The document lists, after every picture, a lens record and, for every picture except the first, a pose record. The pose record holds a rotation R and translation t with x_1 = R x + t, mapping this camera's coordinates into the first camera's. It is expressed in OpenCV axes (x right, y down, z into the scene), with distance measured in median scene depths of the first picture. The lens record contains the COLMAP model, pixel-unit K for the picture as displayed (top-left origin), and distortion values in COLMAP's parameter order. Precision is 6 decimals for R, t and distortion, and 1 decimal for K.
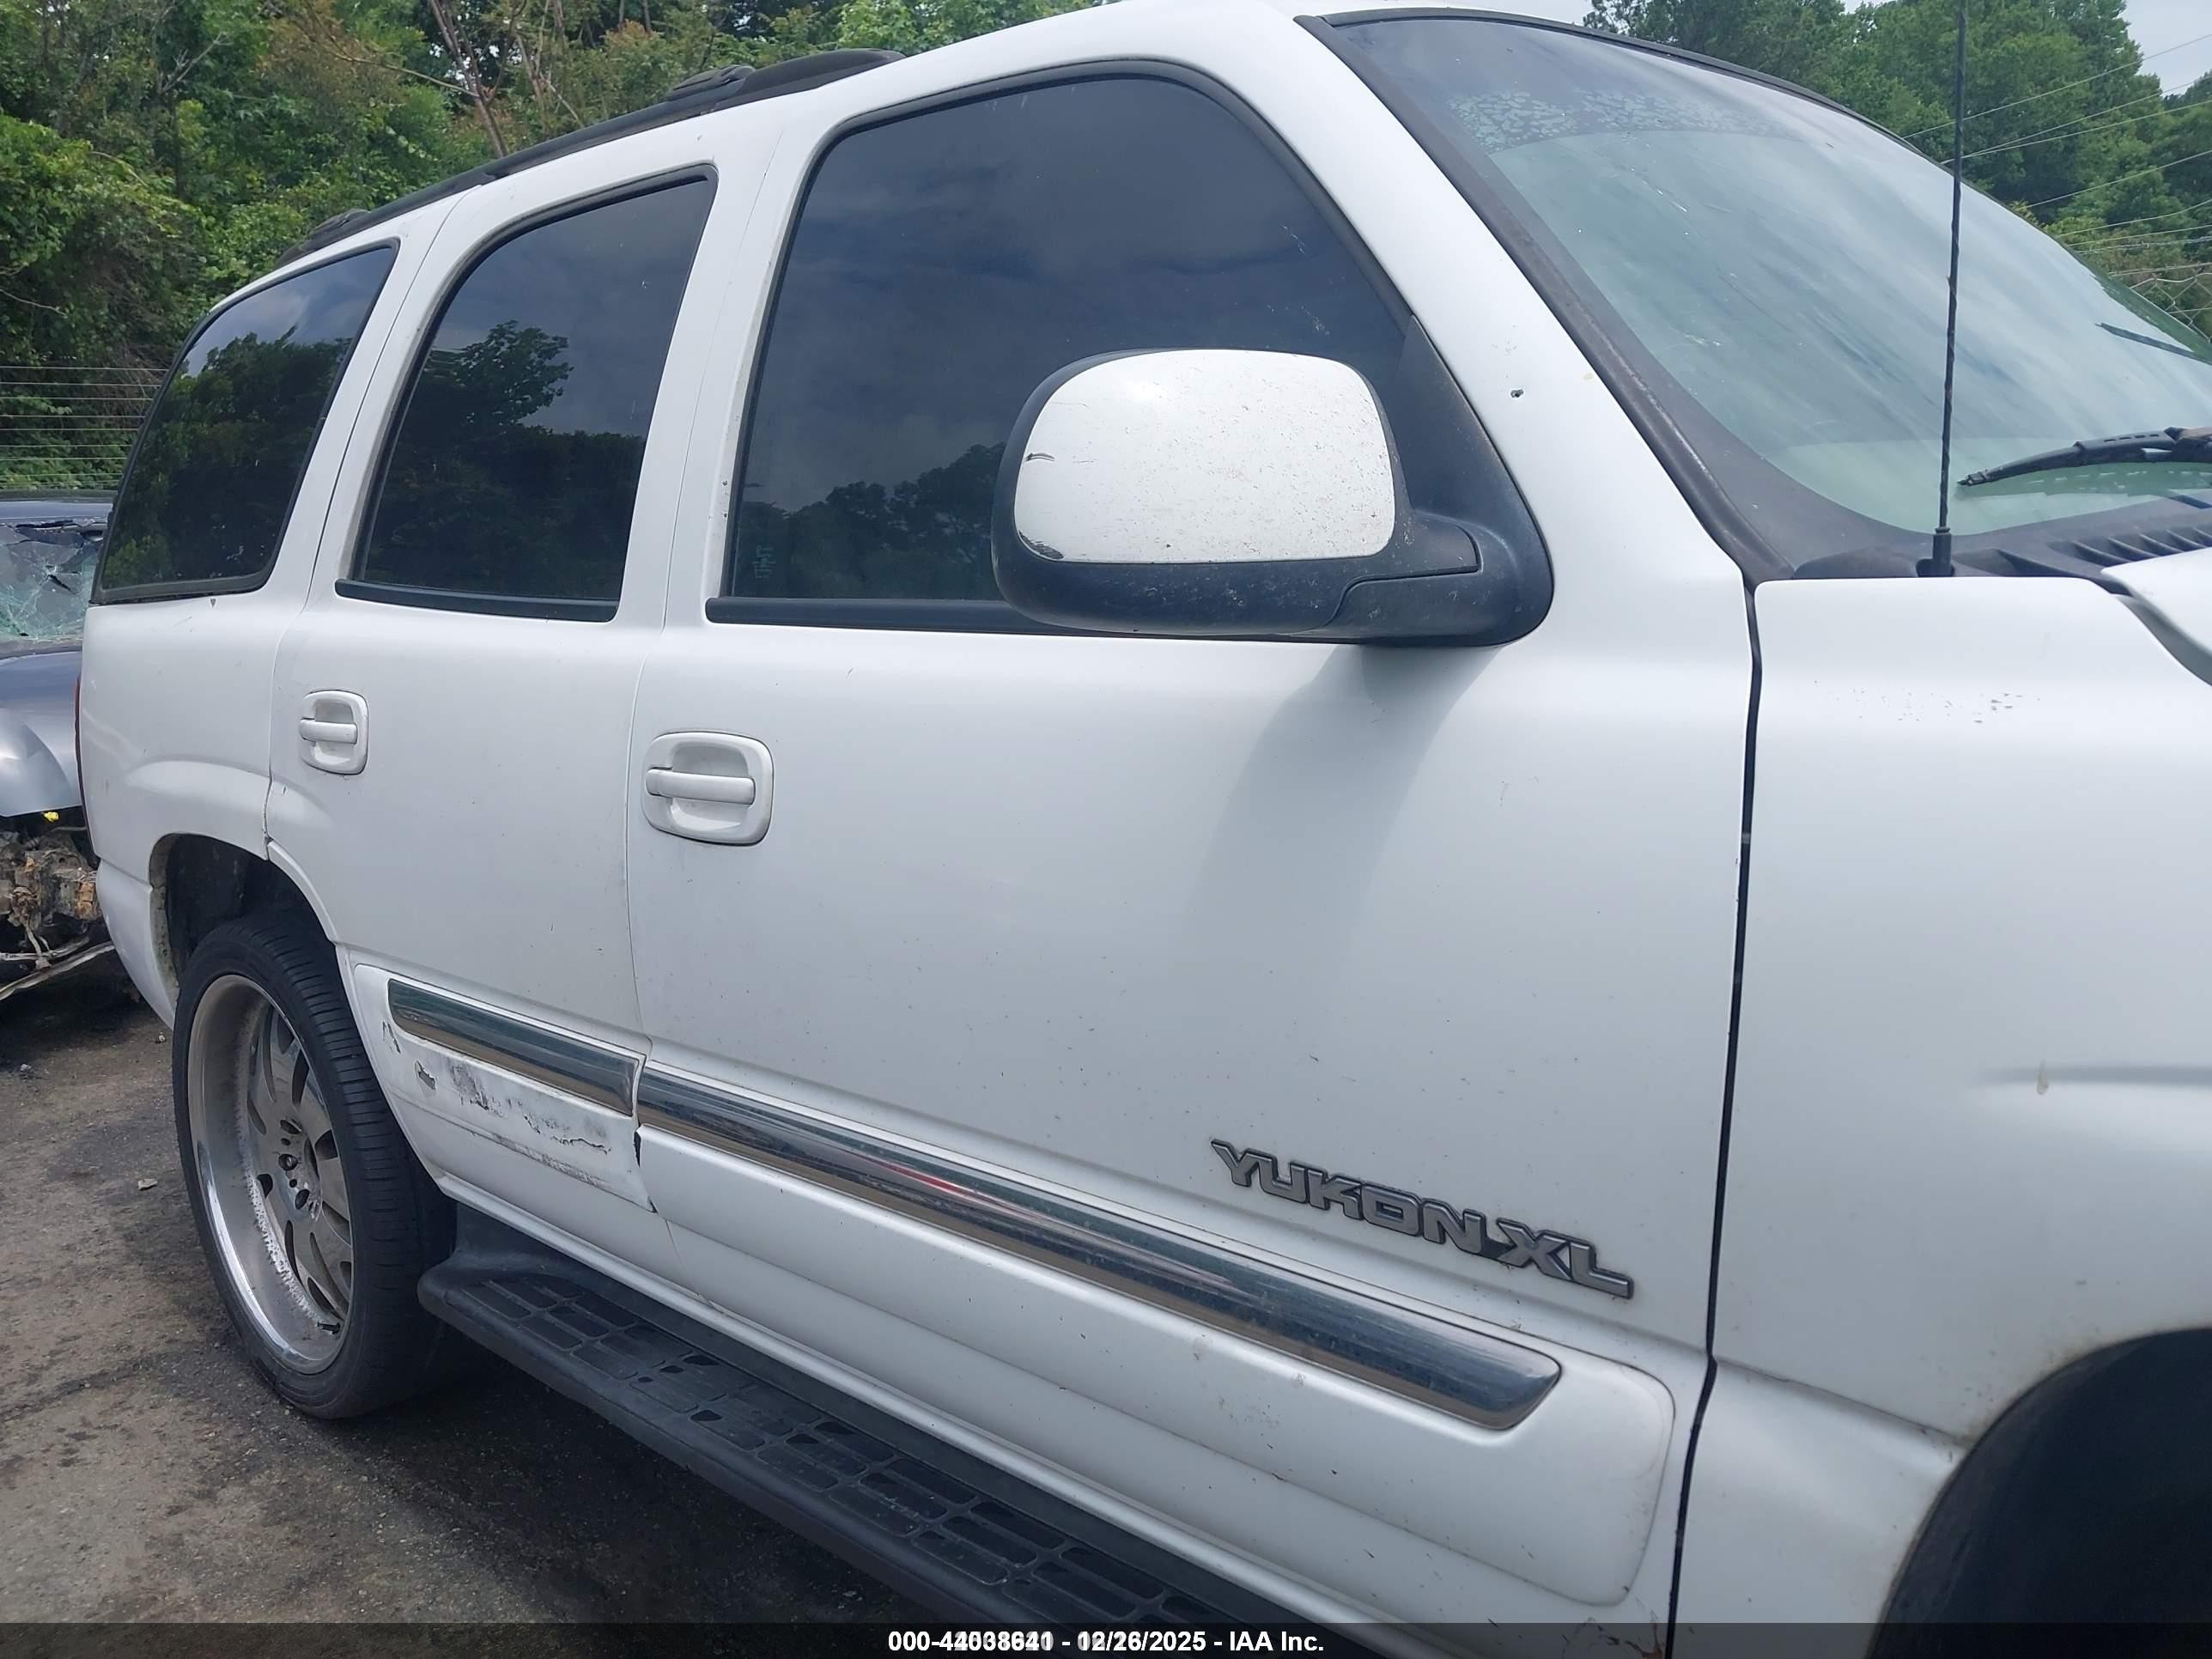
lens RADIAL K [[1750.5, 0, 1096.3], [0, 1750.5, 826.0], [0, 0, 1]] dist [0.033964, -0.042022]
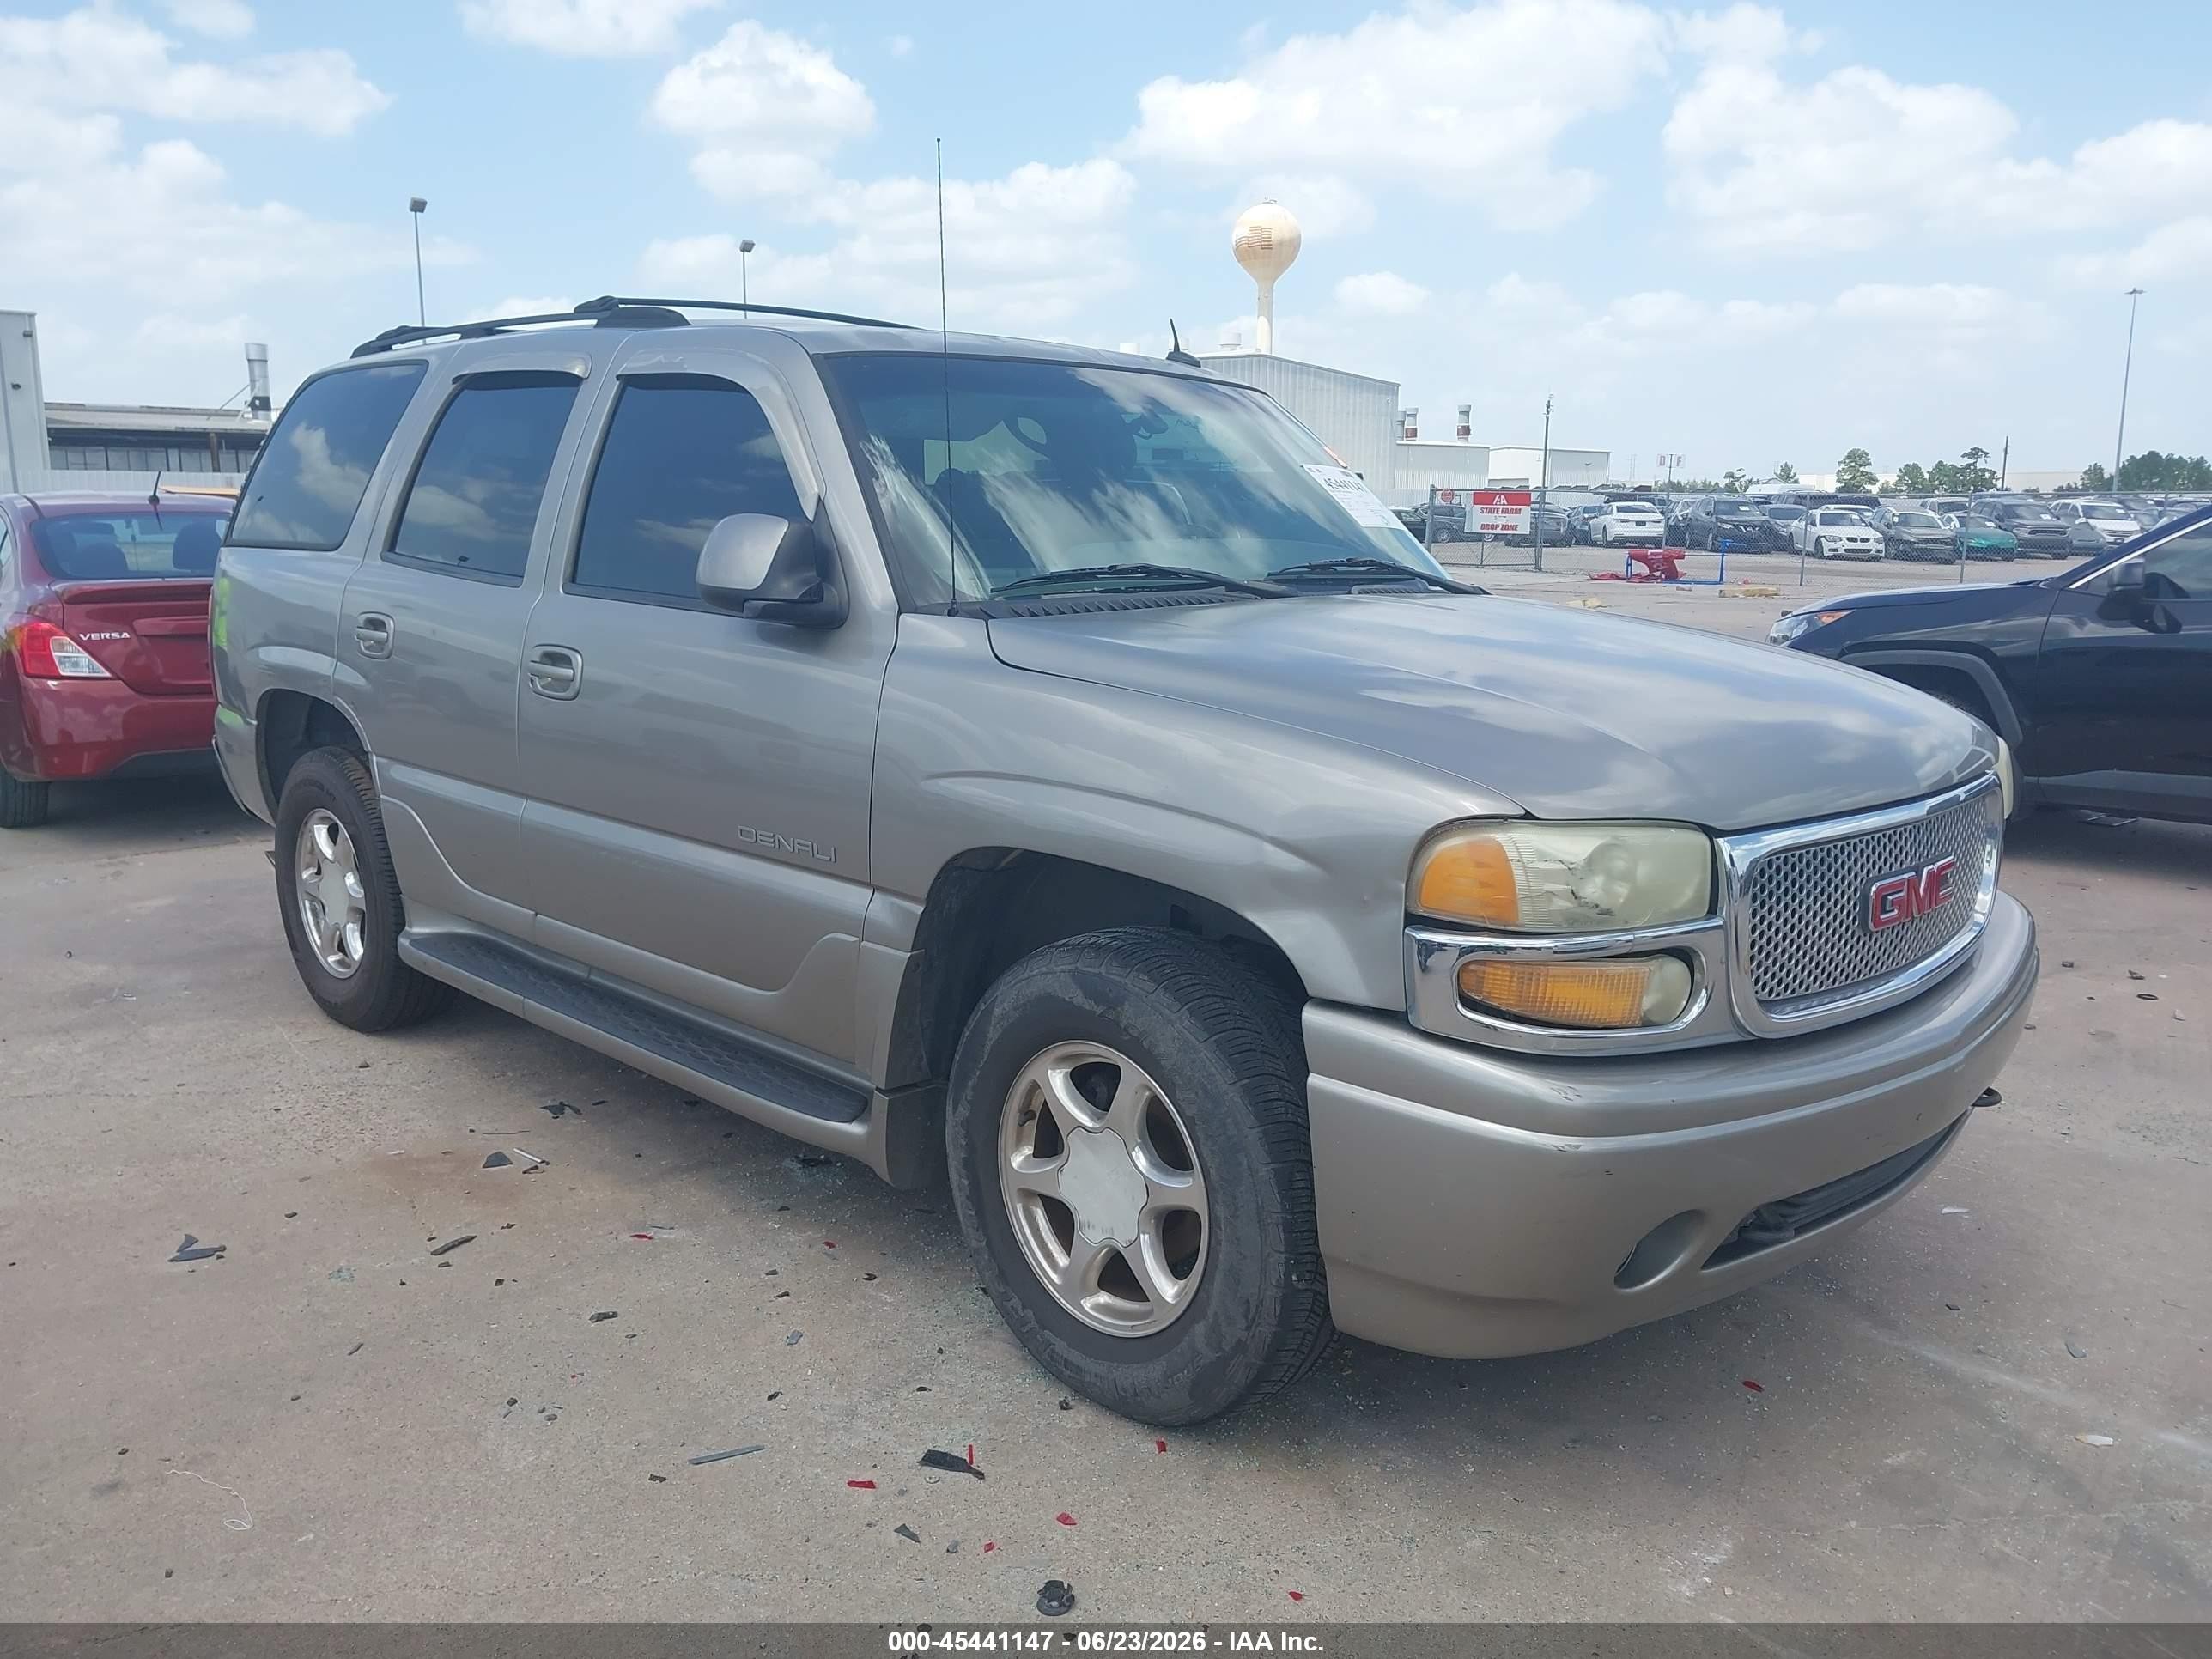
lens RADIAL K [[1750.5, 0, 1096.3], [0, 1750.5, 826.0], [0, 0, 1]] dist [0.033964, -0.042022]
pose [[0.997600, 0.068318, 0.011239, 0.314094], [-0.068471, 0.997556, 0.013897, 0.067061], [-0.010262, -0.014633, 0.999840, -0.855785]]
